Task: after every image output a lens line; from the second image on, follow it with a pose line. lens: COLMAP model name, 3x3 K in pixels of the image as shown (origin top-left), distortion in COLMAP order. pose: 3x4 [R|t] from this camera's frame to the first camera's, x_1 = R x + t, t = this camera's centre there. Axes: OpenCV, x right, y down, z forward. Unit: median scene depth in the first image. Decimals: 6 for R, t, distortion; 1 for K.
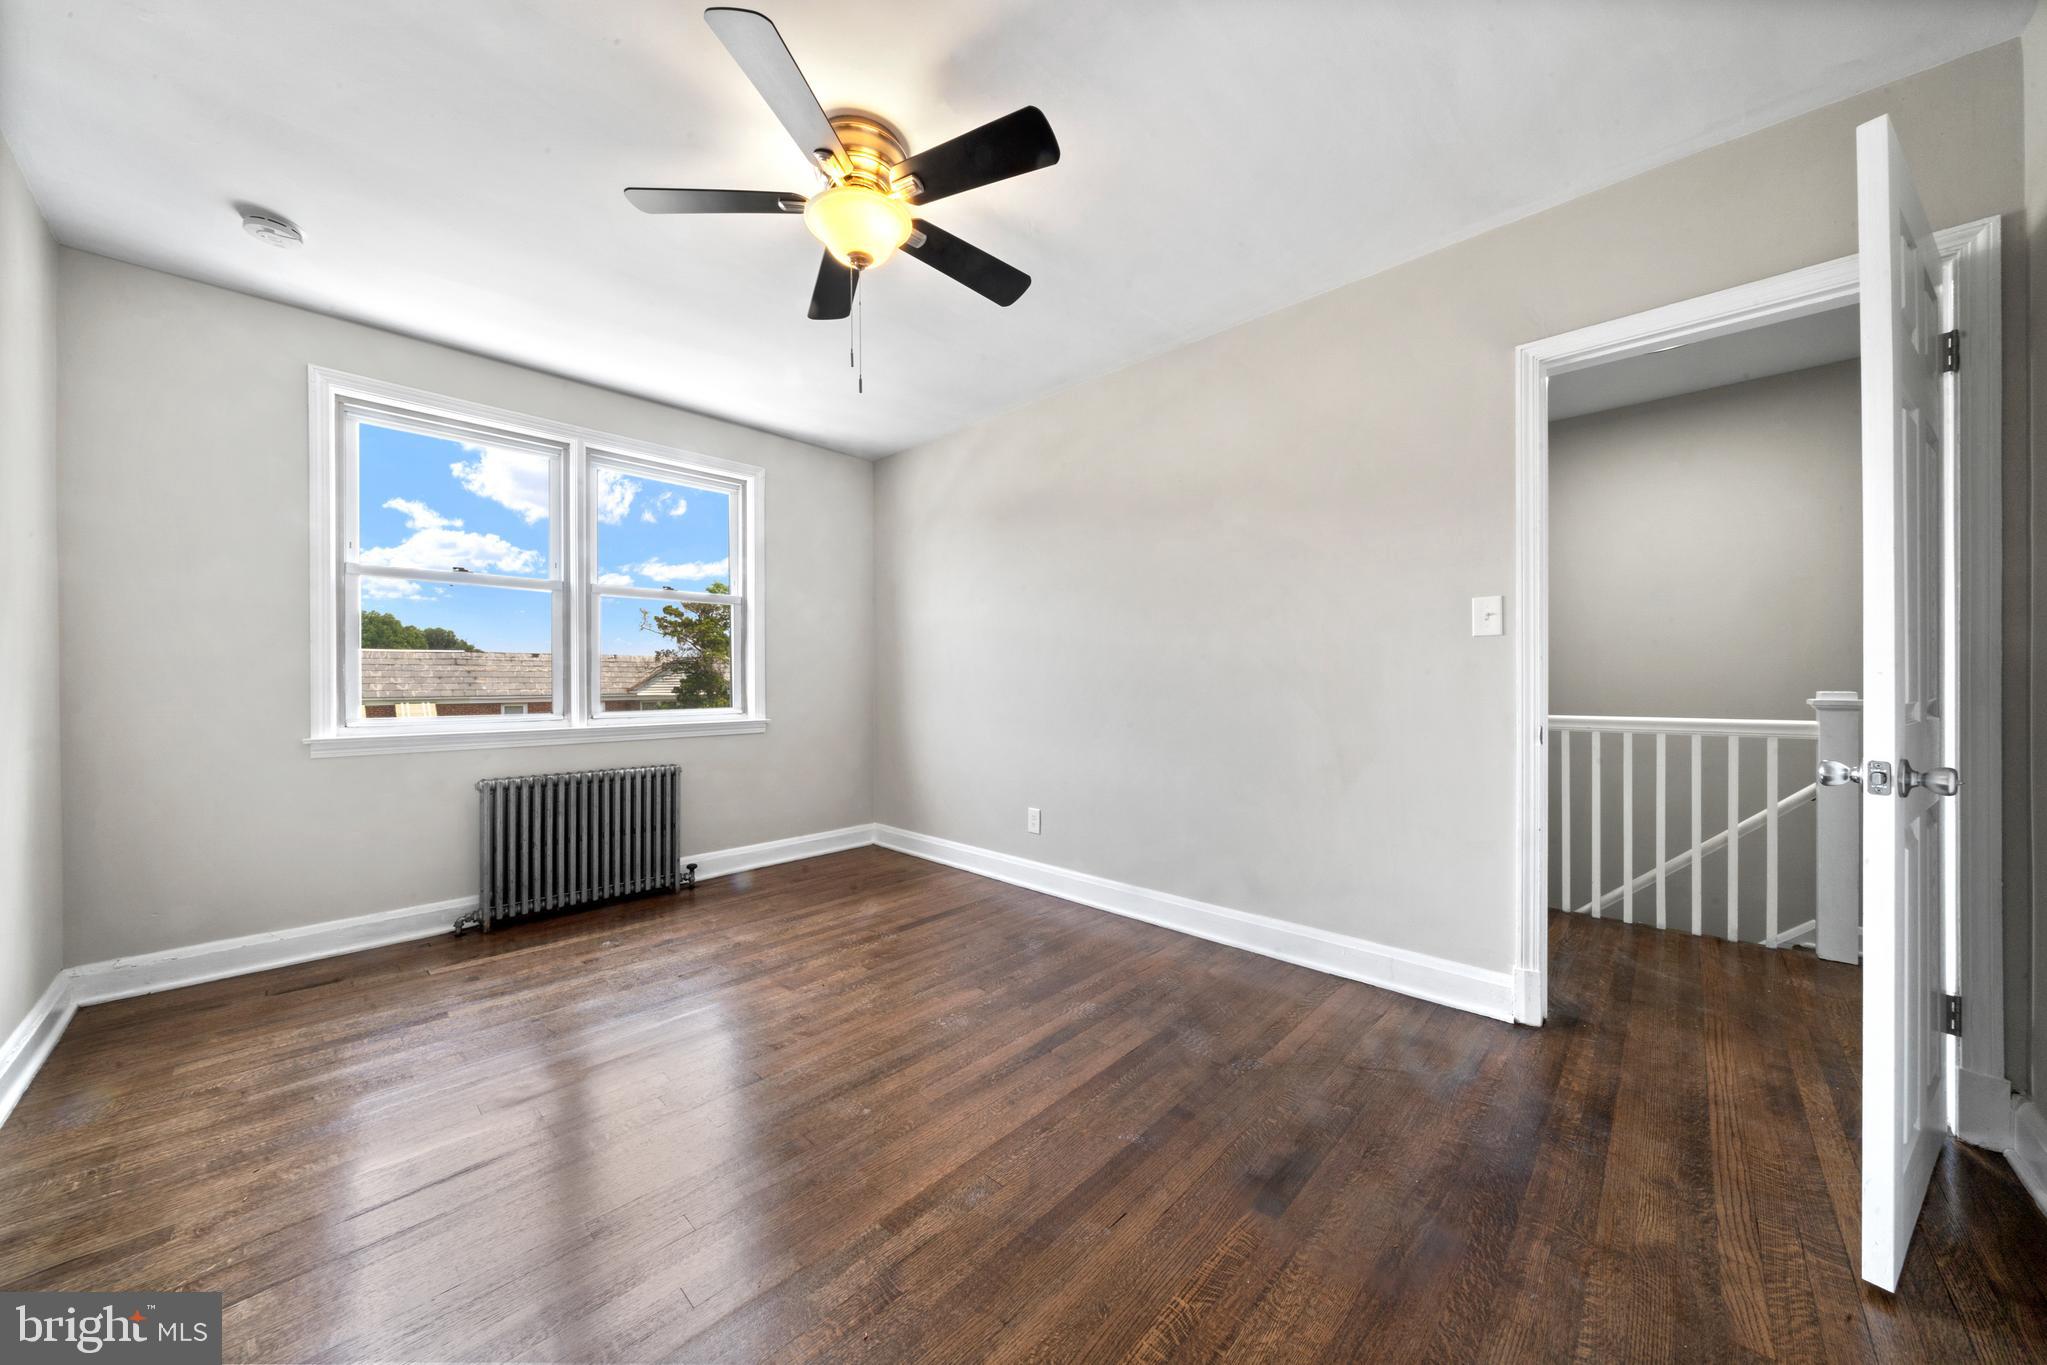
lens RADIAL K [[686.1, 0, 1008.6], [0, 686.1, 677.8], [0, 0, 1]] dist [-0.000991, -0.000058]
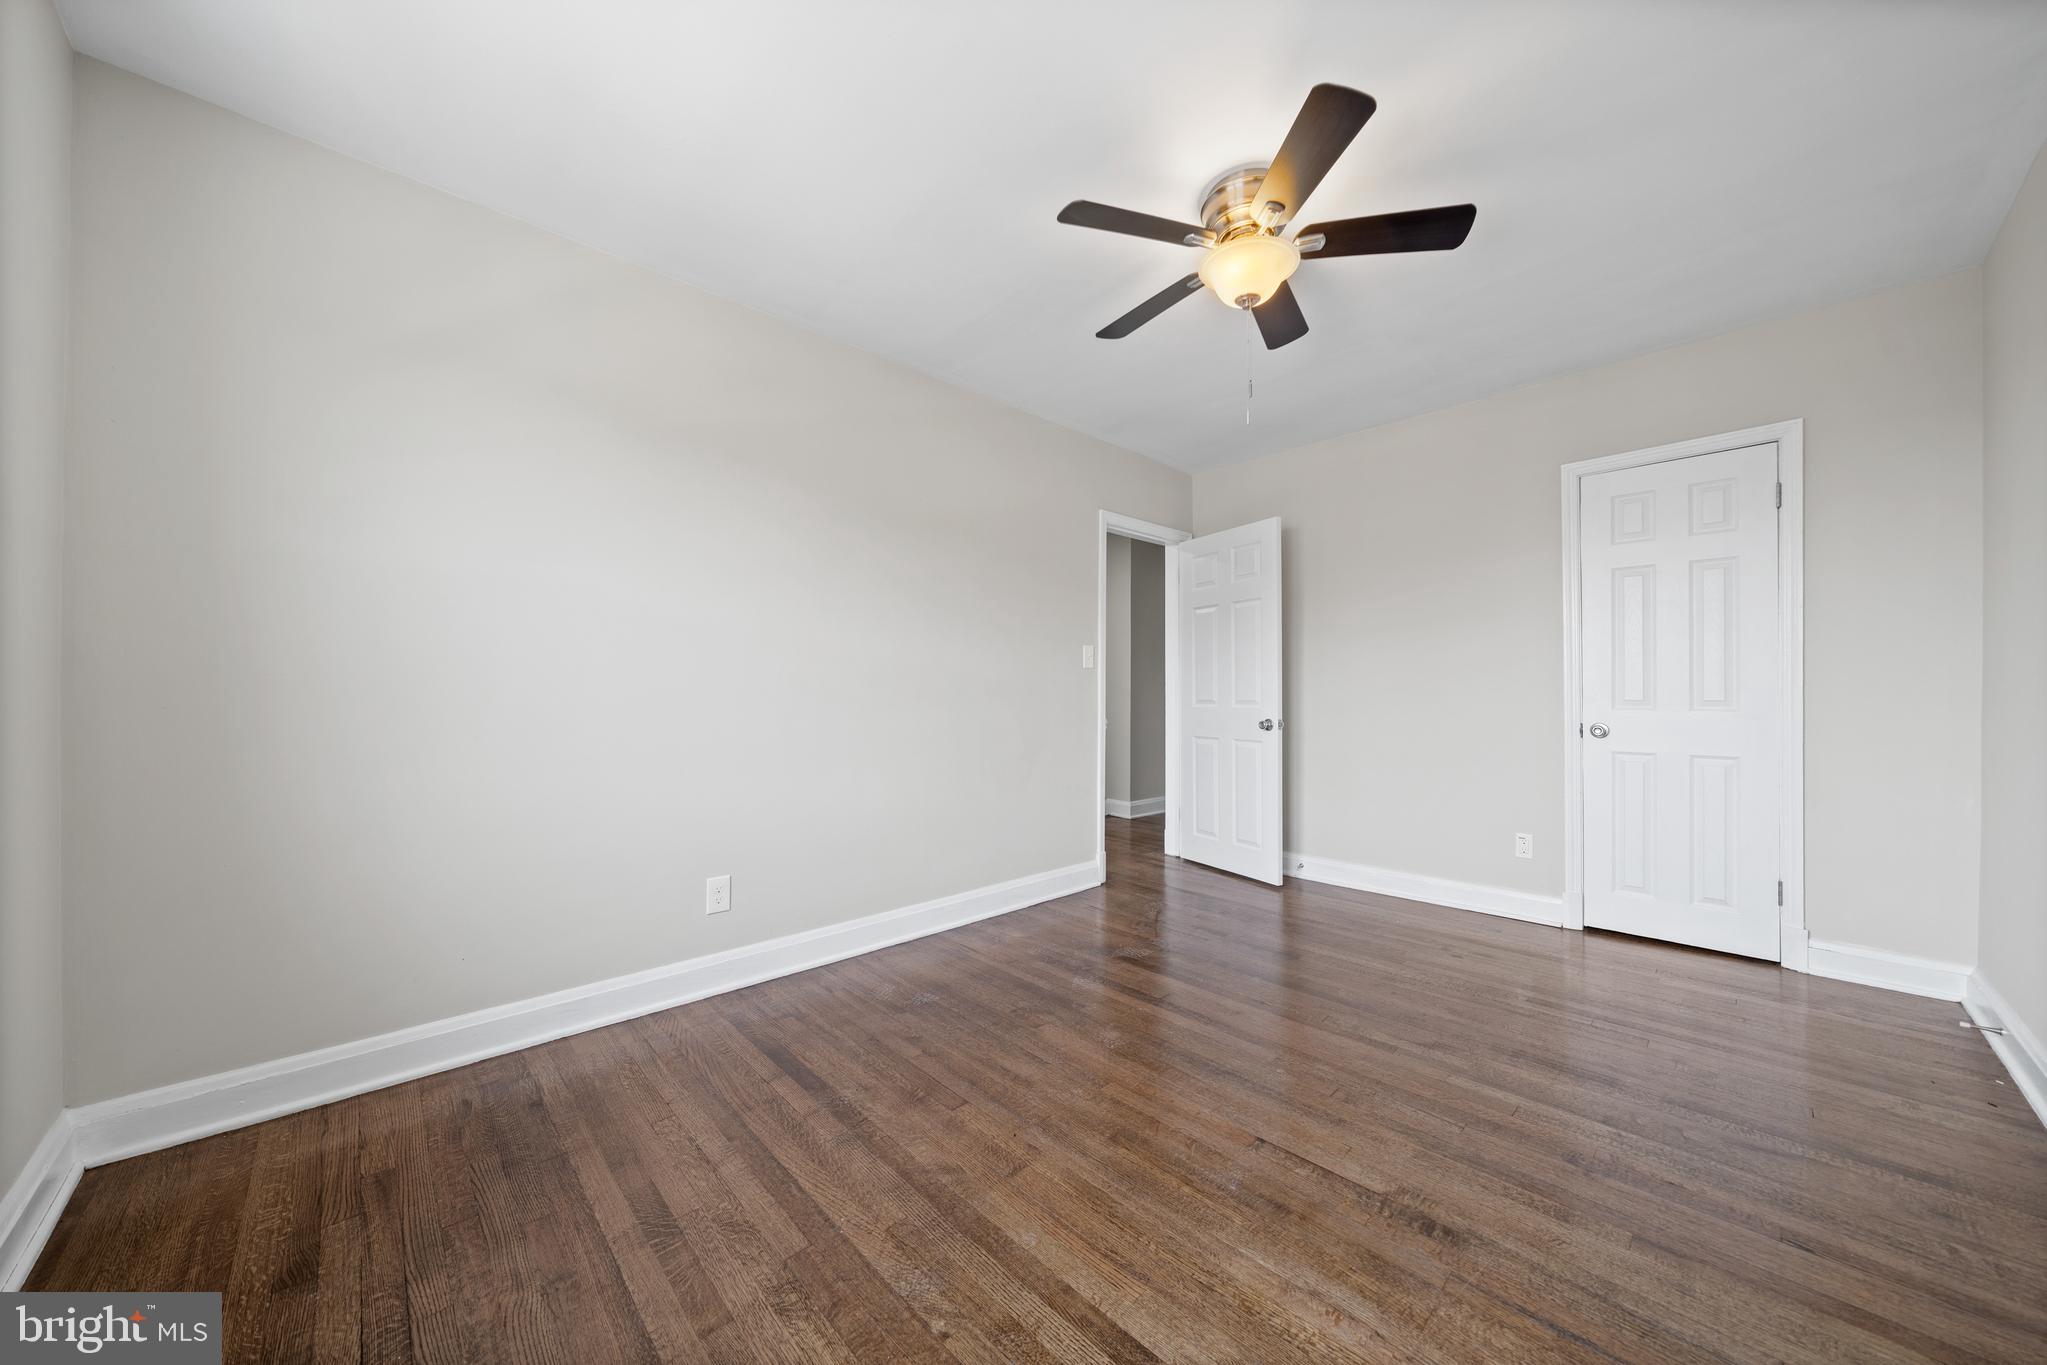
lens RADIAL K [[717.3, 0, 1028.3], [0, 717.3, 695.8], [0, 0, 1]] dist [0.000586, 0.000006]
pose [[0.041544, -0.000857, 0.999136, -0.818808], [-0.003962, 0.999992, 0.001023, 0.004291], [-0.999129, -0.004001, 0.041540, 0.791459]]
